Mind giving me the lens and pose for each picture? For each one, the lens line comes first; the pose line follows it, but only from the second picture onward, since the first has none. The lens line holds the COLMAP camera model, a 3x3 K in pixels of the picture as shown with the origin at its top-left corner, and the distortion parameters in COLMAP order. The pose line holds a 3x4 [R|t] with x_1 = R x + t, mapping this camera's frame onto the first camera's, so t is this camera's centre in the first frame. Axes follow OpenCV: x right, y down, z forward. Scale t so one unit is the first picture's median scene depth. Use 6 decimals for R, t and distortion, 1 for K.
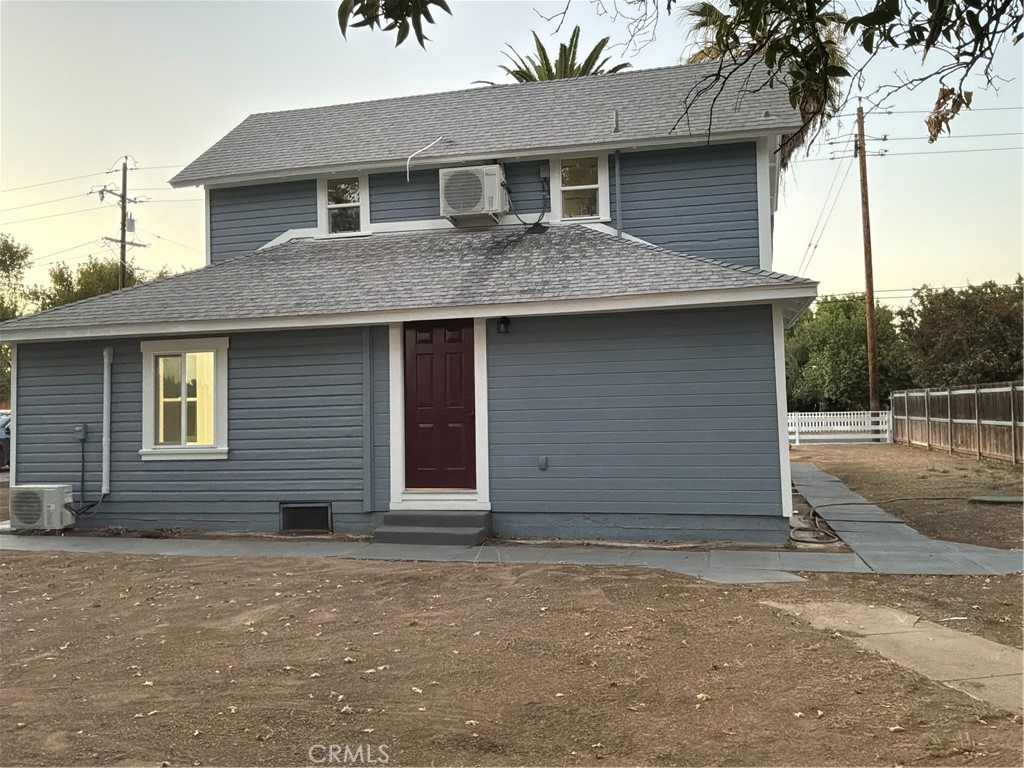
lens RADIAL K [[841.2, 0, 512.0], [0, 841.2, 384.0], [0, 0, 1]] dist [0.124000, -0.248477]
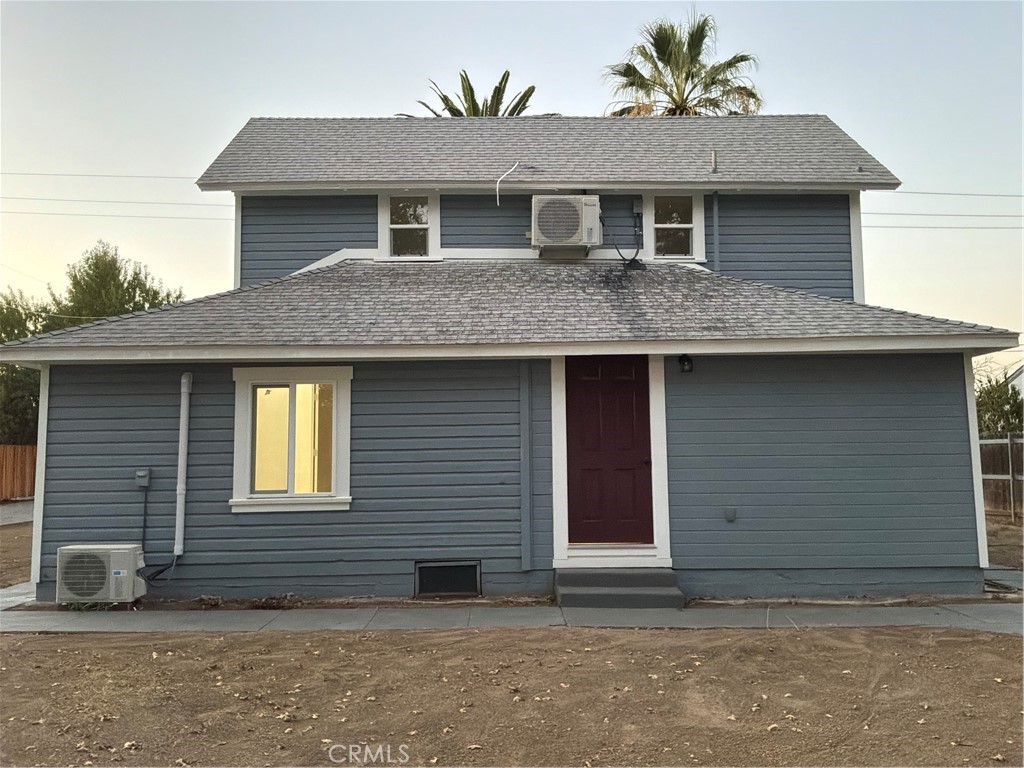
lens RADIAL K [[841.2, 0, 512.0], [0, 841.2, 384.0], [0, 0, 1]] dist [0.124000, -0.248477]
pose [[0.968335, 0.032508, 0.247529, -0.346672], [-0.018680, 0.998141, -0.058012, 0.007872], [-0.248955, 0.051551, 0.967142, 0.124821]]
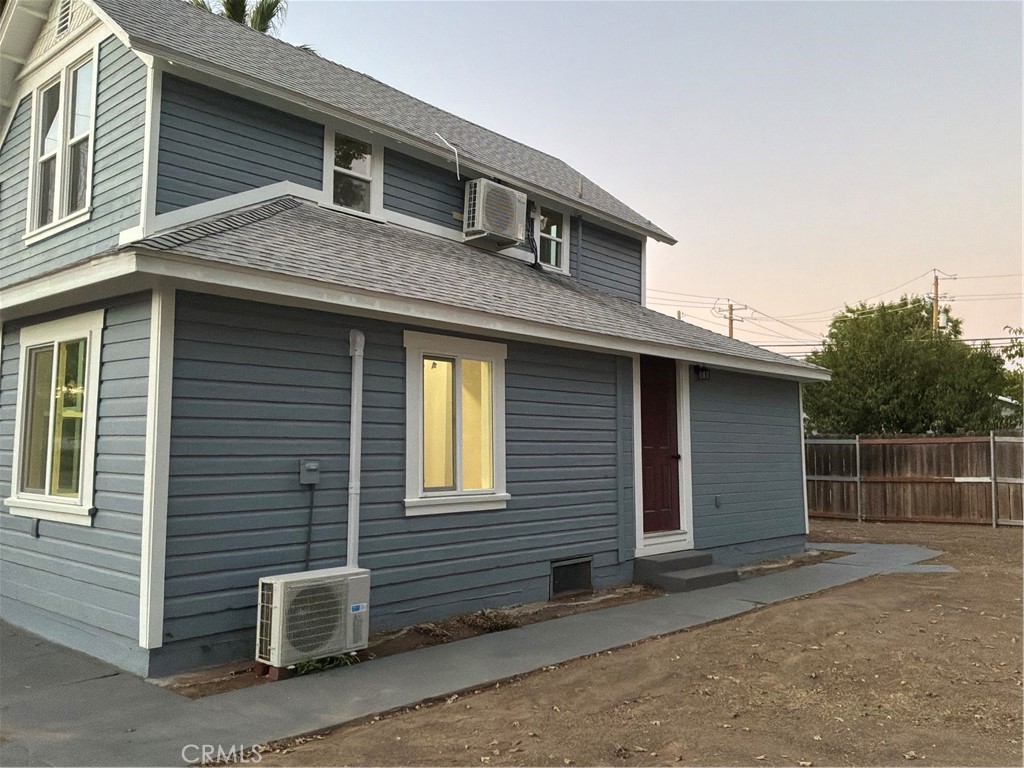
lens RADIAL K [[841.2, 0, 512.0], [0, 841.2, 384.0], [0, 0, 1]] dist [0.124000, -0.248477]
pose [[0.465005, 0.093594, 0.880347, -0.876089], [-0.046736, 0.995605, -0.081161, 0.035230], [-0.884074, -0.003403, 0.467335, 0.581505]]
